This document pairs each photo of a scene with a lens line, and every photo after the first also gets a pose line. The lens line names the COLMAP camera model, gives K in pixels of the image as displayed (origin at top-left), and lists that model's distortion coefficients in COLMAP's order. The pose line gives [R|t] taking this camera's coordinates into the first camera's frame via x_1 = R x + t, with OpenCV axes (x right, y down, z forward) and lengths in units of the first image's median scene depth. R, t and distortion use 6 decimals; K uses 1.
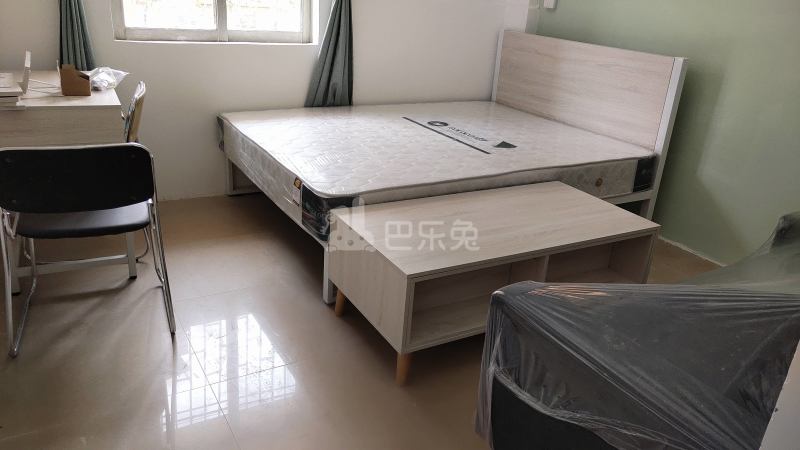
lens RADIAL K [[608.8, 0, 402.2], [0, 608.8, 226.8], [0, 0, 1]] dist [0.025960, 0.003111]
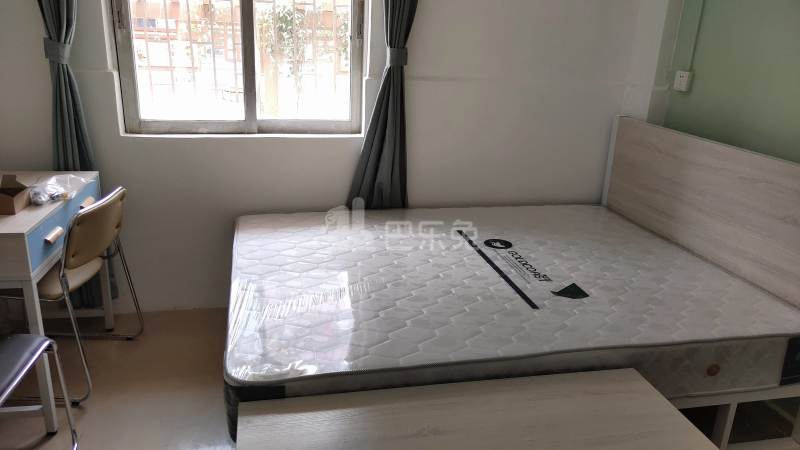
lens RADIAL K [[608.8, 0, 402.2], [0, 608.8, 226.8], [0, 0, 1]] dist [0.025960, 0.003111]
pose [[0.954738, 0.065992, -0.290036, 0.169194], [-0.089512, 0.993622, -0.068574, -0.133239], [0.283661, 0.091432, 0.954556, 0.253213]]
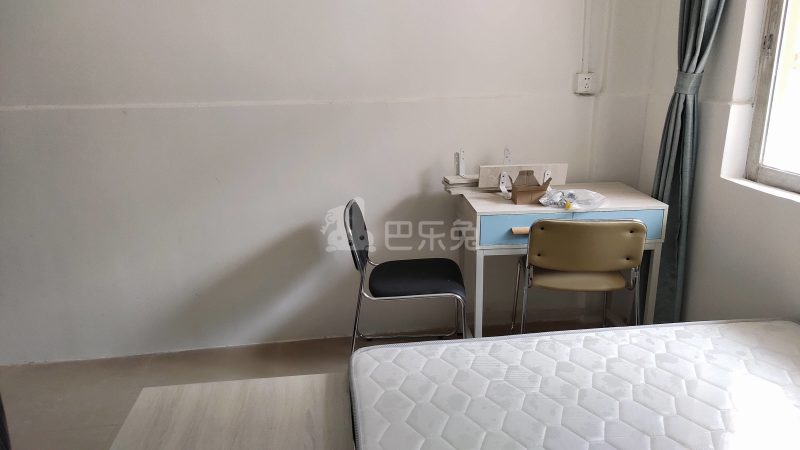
lens RADIAL K [[608.8, 0, 402.2], [0, 608.8, 226.8], [0, 0, 1]] dist [0.025960, 0.003111]
pose [[-0.387015, 0.185346, -0.903253, 0.363516], [-0.367421, 0.867461, 0.335430, -0.326069], [0.845708, 0.461690, -0.267620, 0.809082]]
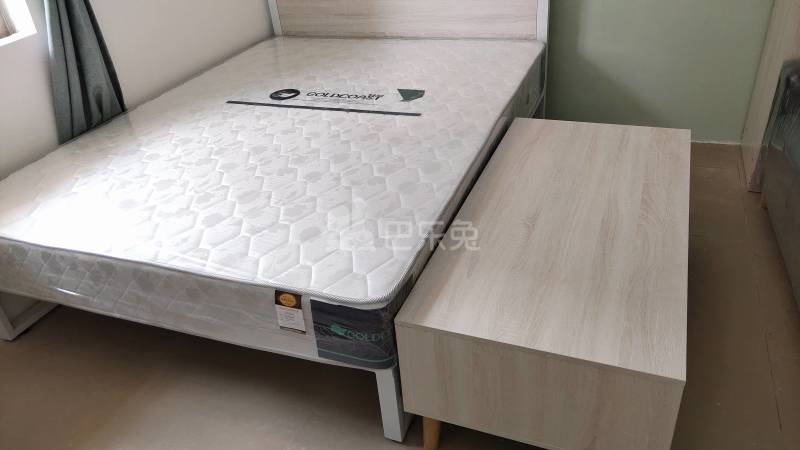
lens RADIAL K [[608.8, 0, 402.2], [0, 608.8, 226.8], [0, 0, 1]] dist [0.025960, 0.003111]
pose [[0.773985, -0.442204, 0.453215, -0.227549], [0.360665, 0.896168, 0.258464, -0.172221], [-0.520450, -0.036588, 0.853108, 0.346752]]
